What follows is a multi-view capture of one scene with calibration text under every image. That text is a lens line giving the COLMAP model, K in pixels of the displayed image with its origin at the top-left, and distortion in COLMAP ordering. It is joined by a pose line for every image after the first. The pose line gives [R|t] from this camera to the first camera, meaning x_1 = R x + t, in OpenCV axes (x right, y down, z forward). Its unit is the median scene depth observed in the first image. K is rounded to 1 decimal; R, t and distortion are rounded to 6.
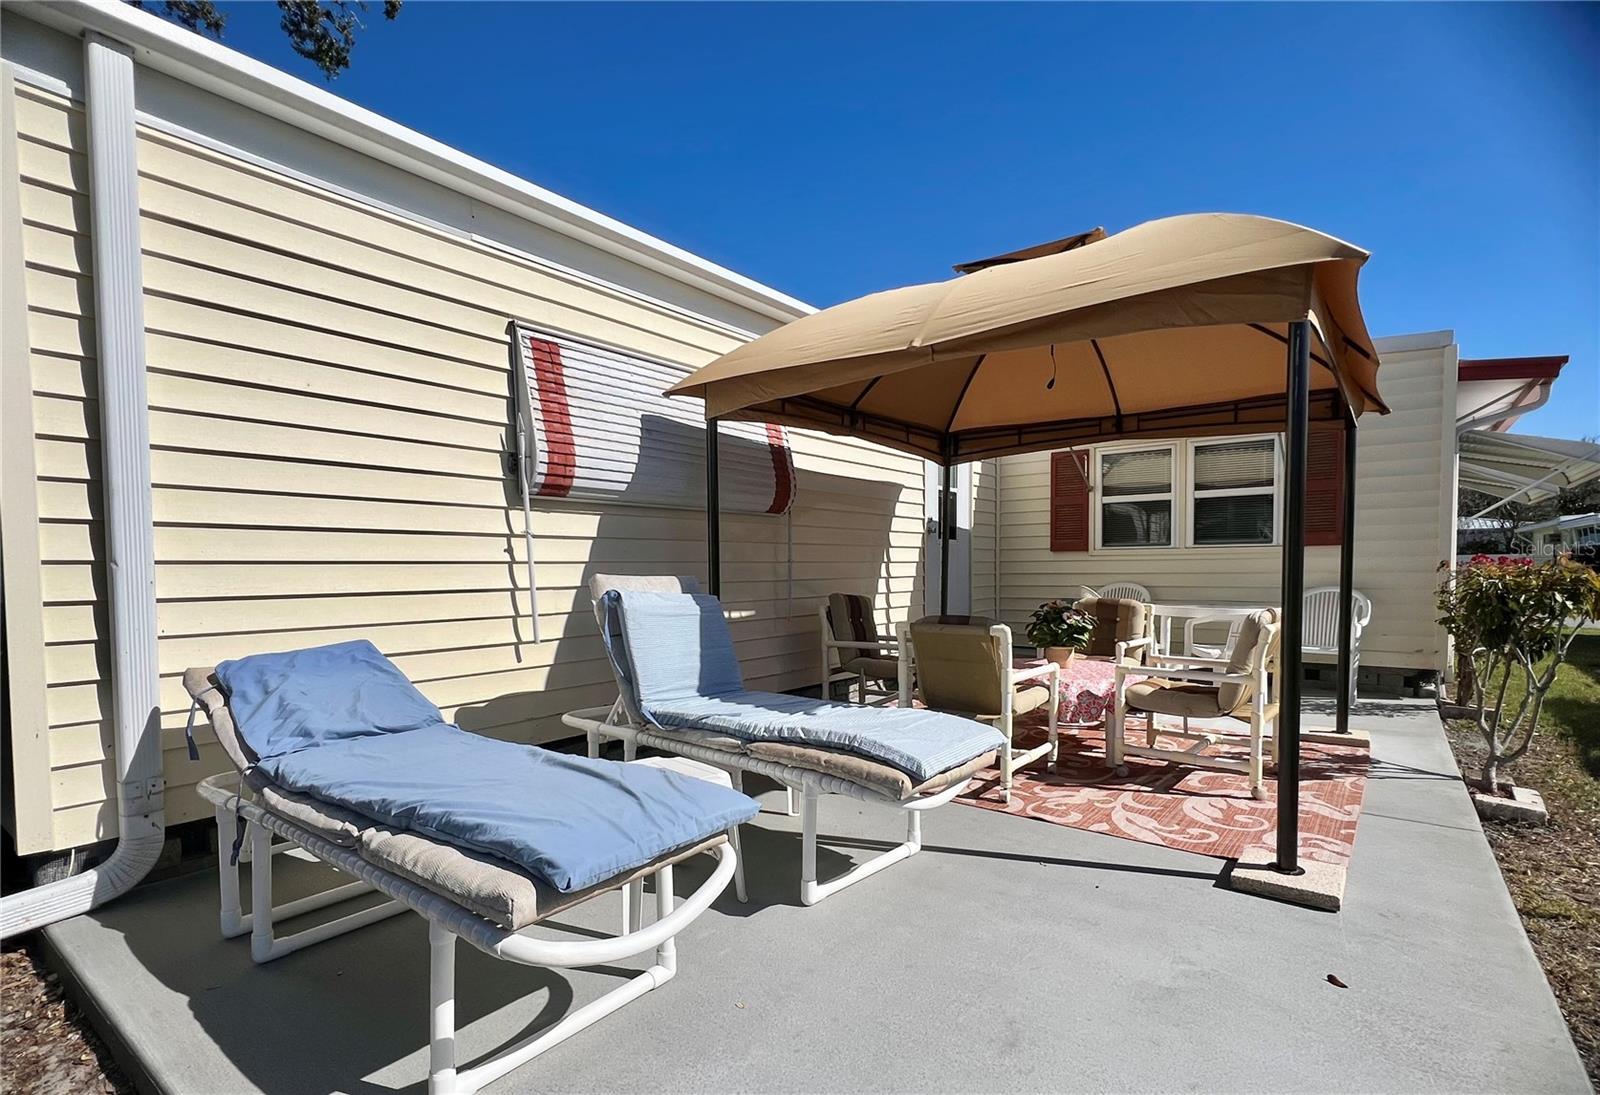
lens RADIAL K [[770.6, 0, 809.1], [0, 770.6, 599.2], [0, 0, 1]] dist [-0.001997, 0.000097]
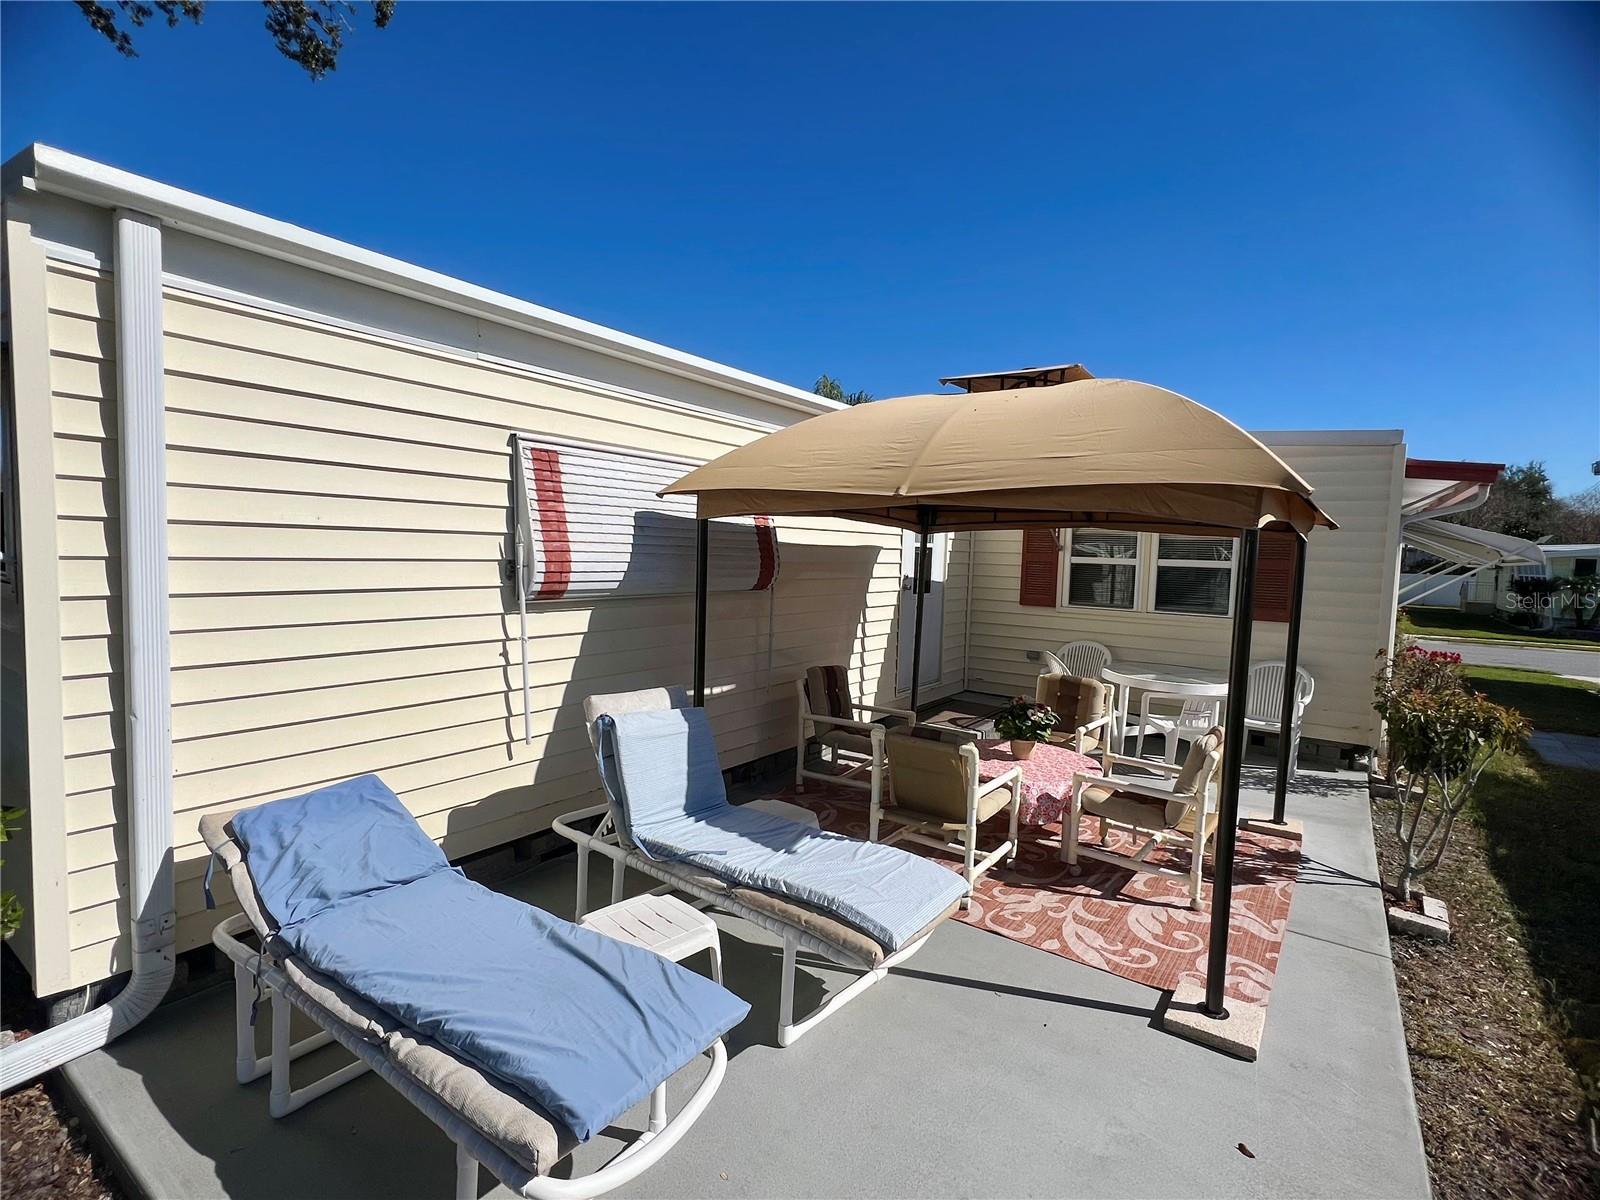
lens RADIAL K [[770.0, 0, 812.6], [0, 770.0, 599.8], [0, 0, 1]] dist [-0.002186, 0.000391]
pose [[0.998347, 0.038381, 0.042791, -0.022545], [-0.039392, 0.998958, 0.023052, -0.185731], [-0.041862, -0.024700, 0.998818, -0.055548]]
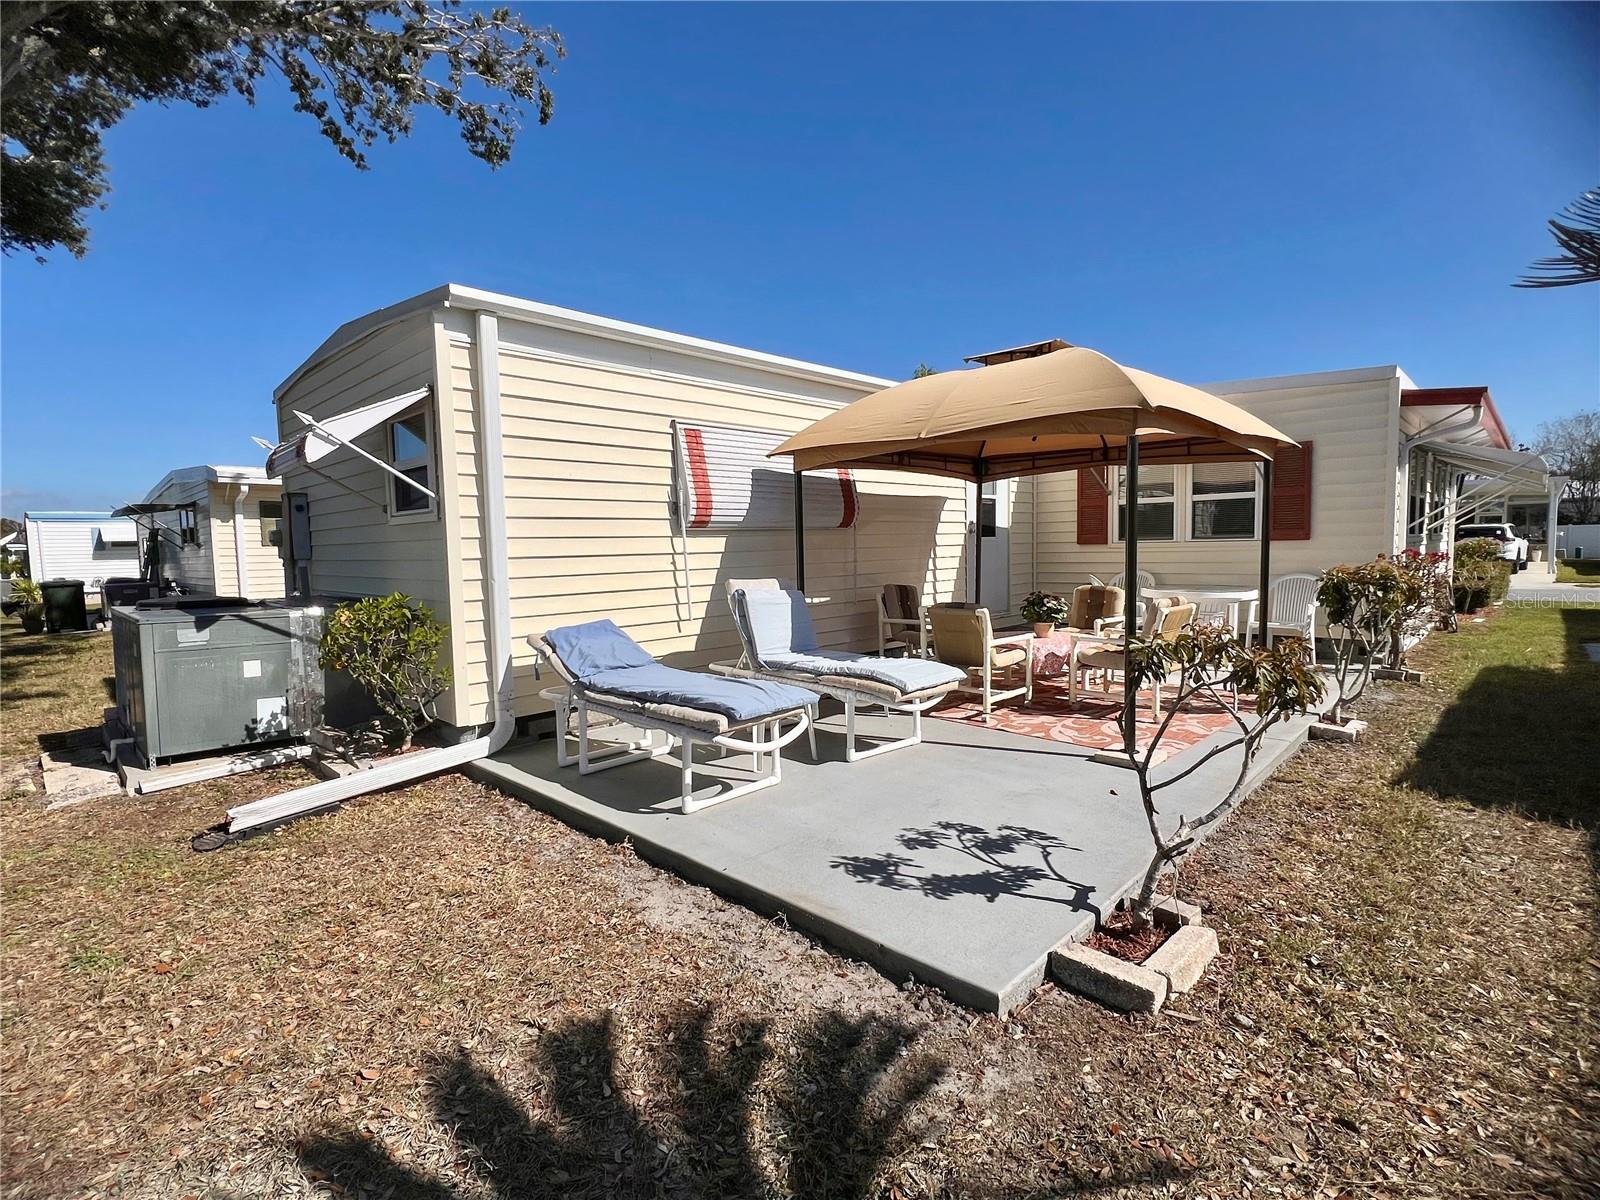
lens RADIAL K [[770.0, 0, 808.5], [0, 770.0, 598.2], [0, 0, 1]] dist [-0.002186, 0.000391]
pose [[0.992785, -0.004724, -0.119814, 0.086220], [0.008236, 0.999550, 0.028837, -0.035749], [0.119624, -0.029616, 0.992377, -0.588873]]
